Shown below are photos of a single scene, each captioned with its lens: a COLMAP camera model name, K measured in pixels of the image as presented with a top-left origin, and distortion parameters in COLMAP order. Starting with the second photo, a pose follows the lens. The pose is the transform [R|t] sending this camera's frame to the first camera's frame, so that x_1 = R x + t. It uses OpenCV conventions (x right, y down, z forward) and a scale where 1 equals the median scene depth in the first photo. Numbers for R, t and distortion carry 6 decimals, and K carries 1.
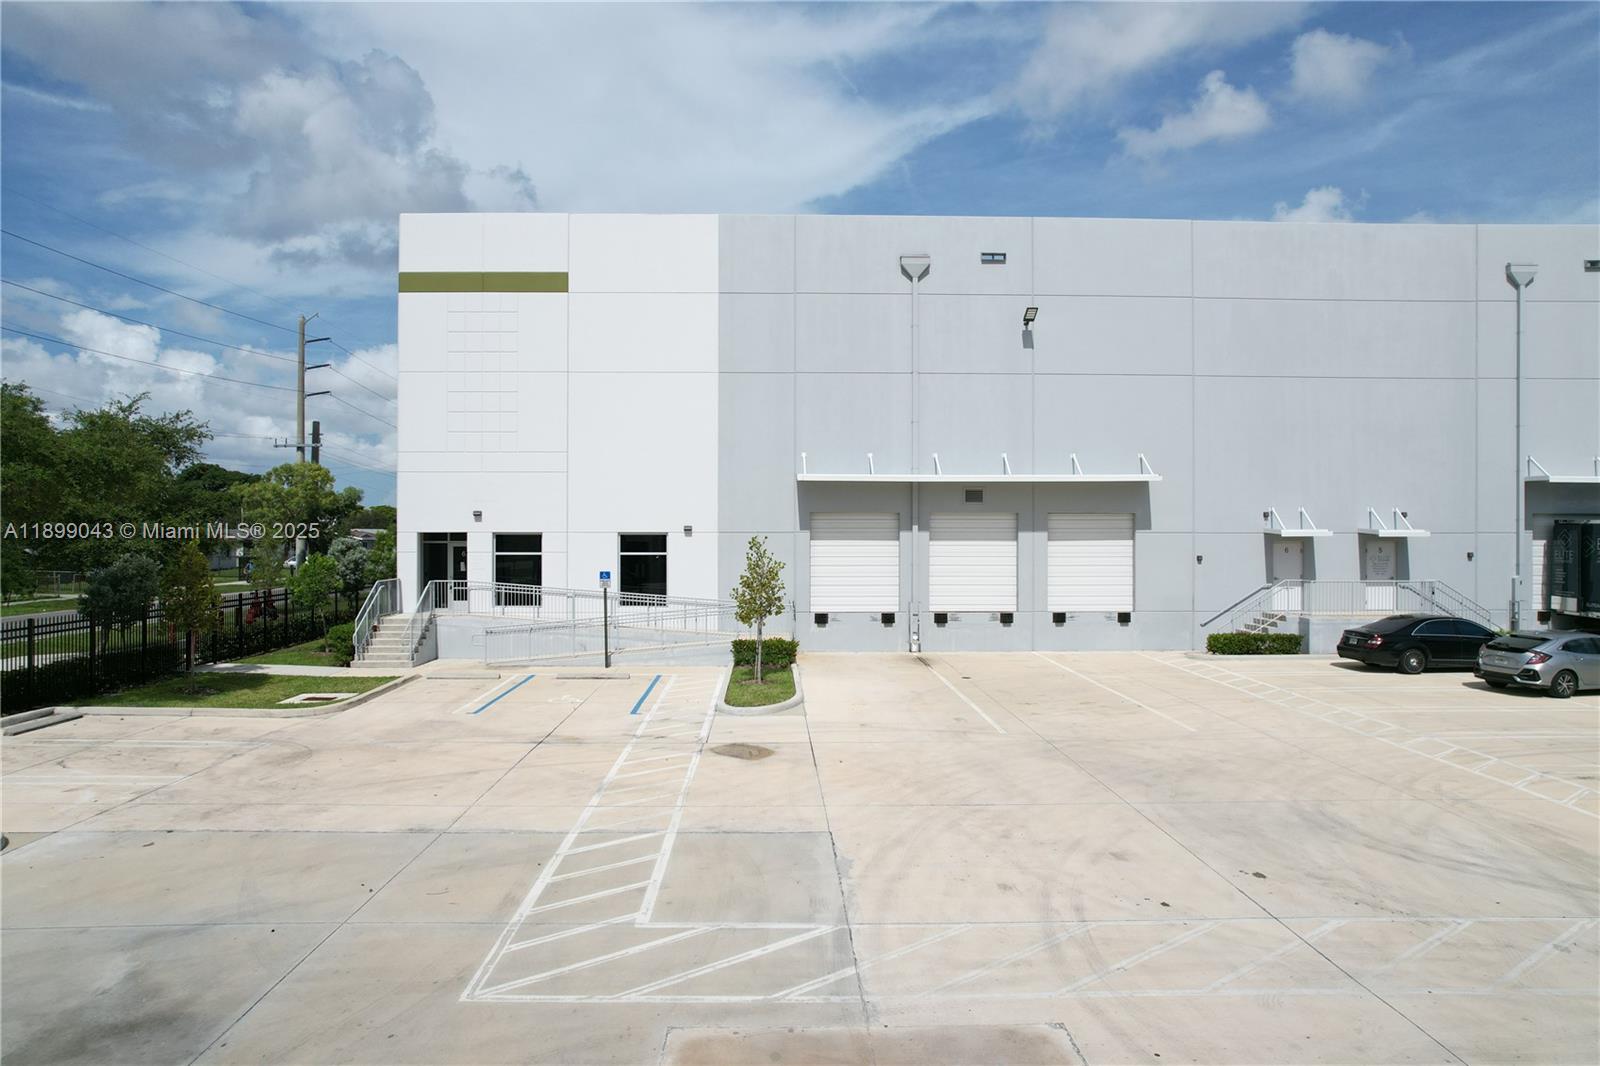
lens RADIAL K [[1013.5, 0, 797.2], [0, 1013.5, 535.2], [0, 0, 1]] dist [-0.046525, 0.022638]
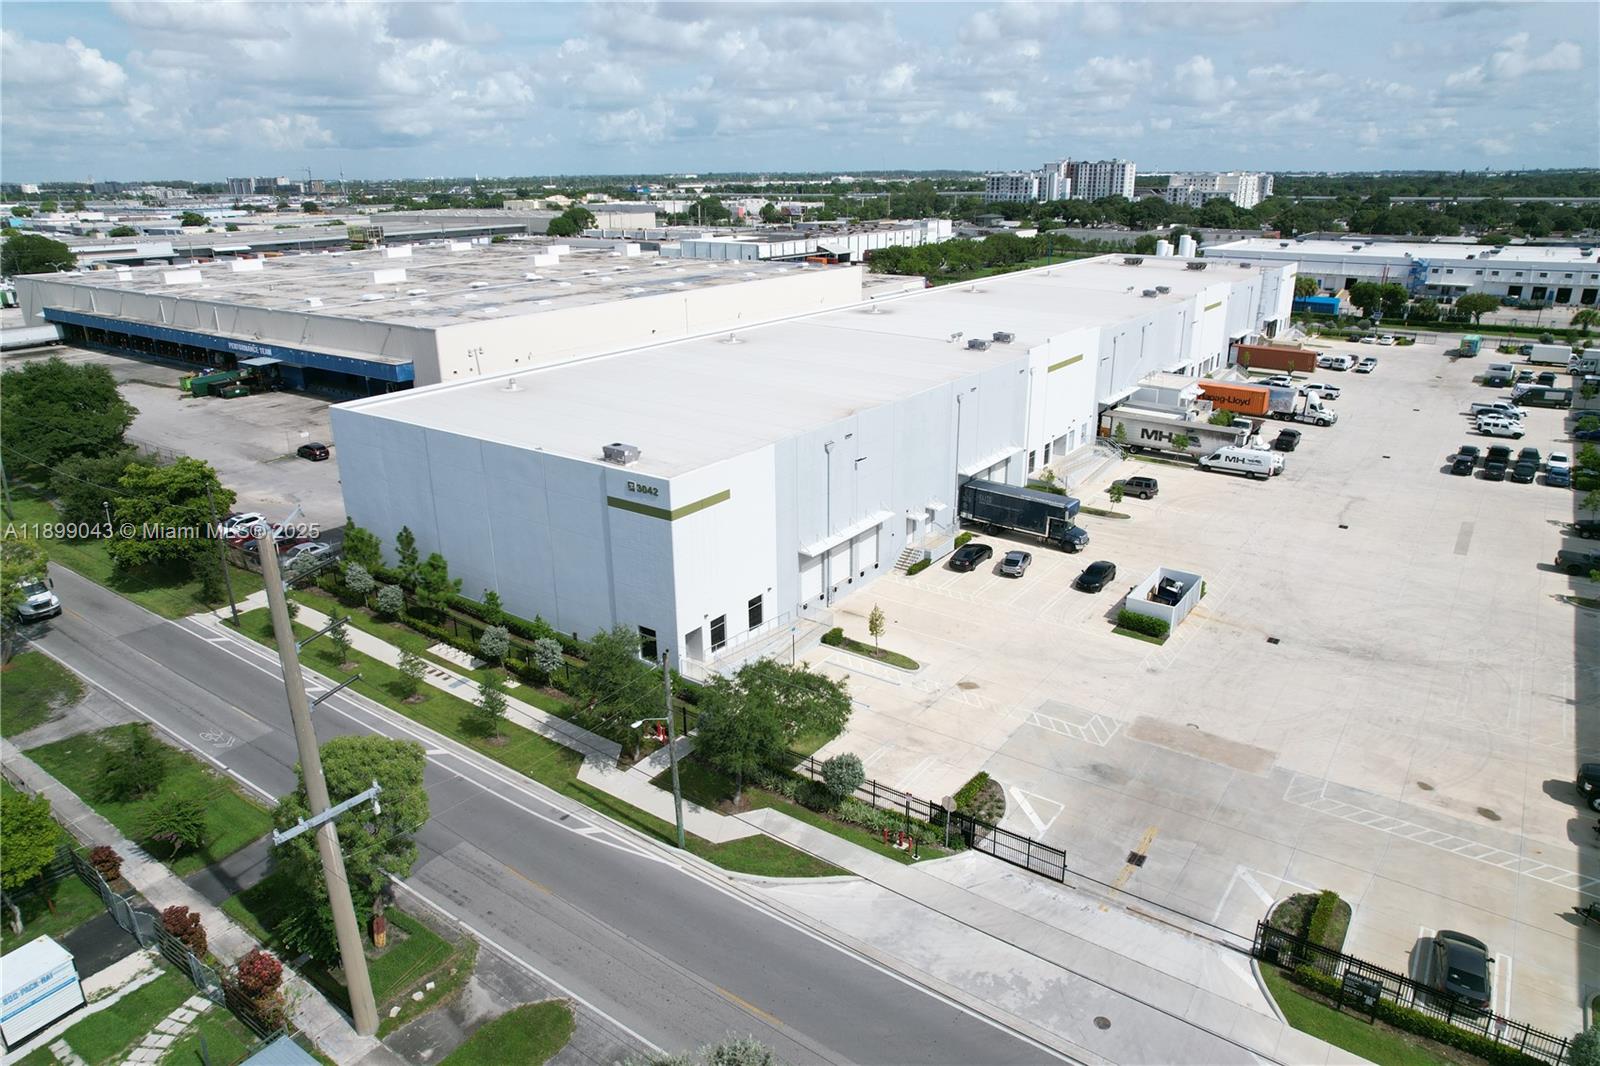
lens RADIAL K [[1013.5, 0, 797.4], [0, 1013.5, 533.4], [0, 0, 1]] dist [-0.046525, 0.022638]
pose [[0.602297, -0.276009, 0.749037, -1.653538], [0.009156, 0.940651, 0.339253, -0.848726], [-0.798219, -0.197473, 0.569078, -0.251169]]
